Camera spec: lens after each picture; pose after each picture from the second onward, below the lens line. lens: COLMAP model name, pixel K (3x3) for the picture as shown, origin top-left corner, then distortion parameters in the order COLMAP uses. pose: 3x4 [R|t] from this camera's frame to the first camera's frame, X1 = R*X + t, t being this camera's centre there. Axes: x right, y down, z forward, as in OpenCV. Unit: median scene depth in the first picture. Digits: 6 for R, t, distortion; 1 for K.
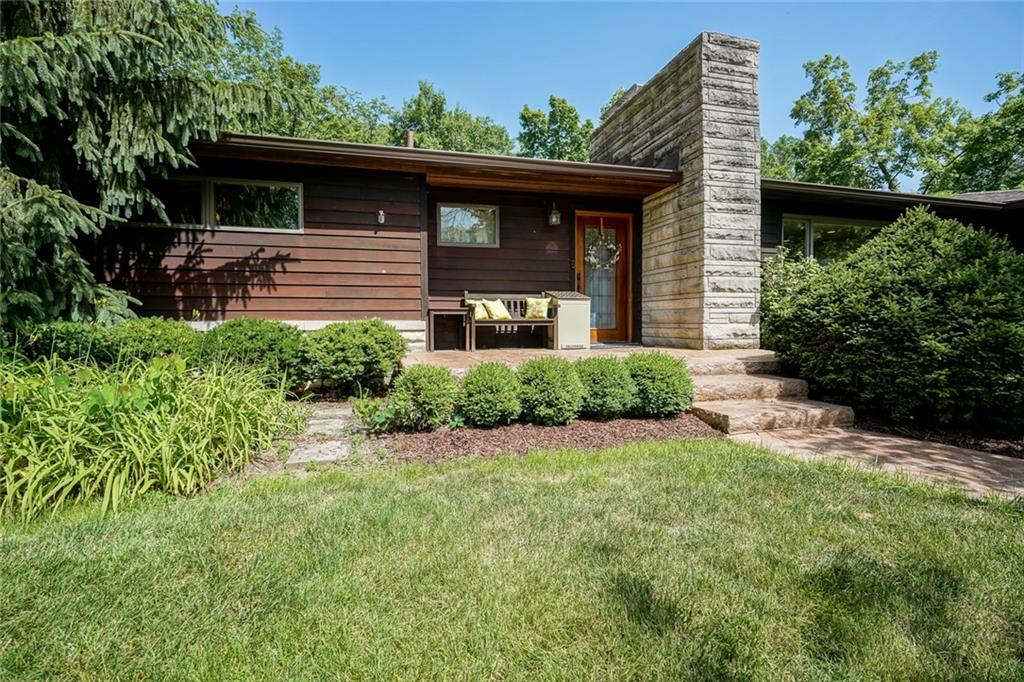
lens RADIAL K [[464.7, 0, 510.8], [0, 464.7, 339.6], [0, 0, 1]] dist [-0.005147, 0.003726]
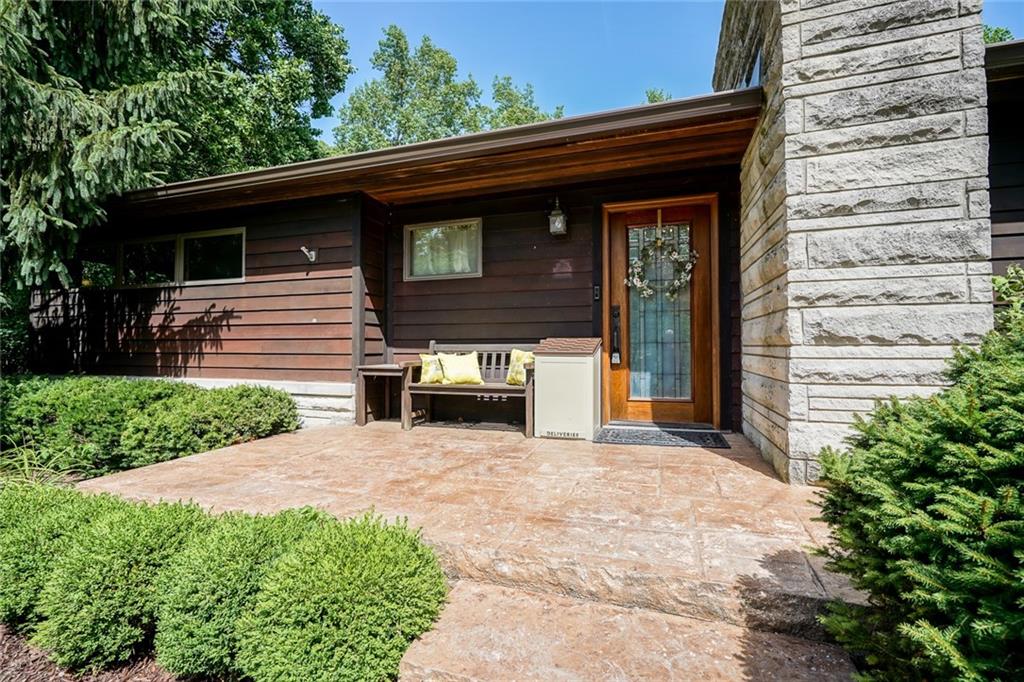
lens RADIAL K [[464.7, 0, 512.4], [0, 464.7, 339.1], [0, 0, 1]] dist [-0.005147, 0.003726]
pose [[0.830961, -0.005762, -0.556301, 0.440981], [-0.021703, 0.998849, -0.042764, -0.085108], [0.555908, 0.047608, 0.829880, 0.507623]]
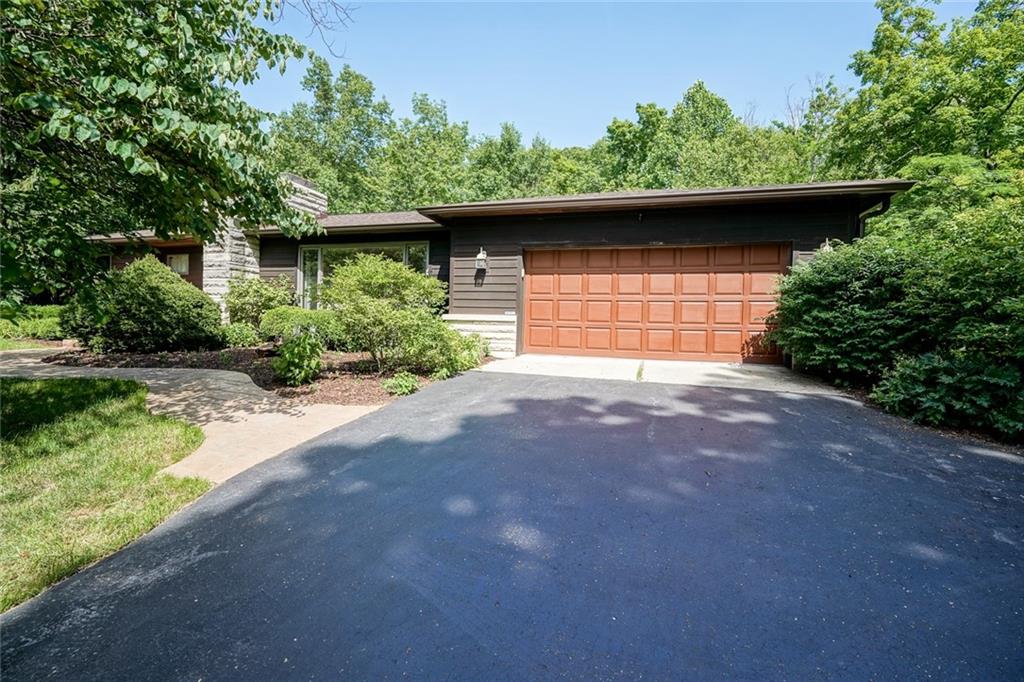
lens RADIAL K [[464.7, 0, 514.4], [0, 464.7, 342.7], [0, 0, 1]] dist [-0.005147, 0.003726]
pose [[0.831986, 0.047426, -0.552766, 2.546021], [-0.051890, 0.998624, 0.007578, 0.010809], [0.552365, 0.022378, 0.833302, 0.119346]]
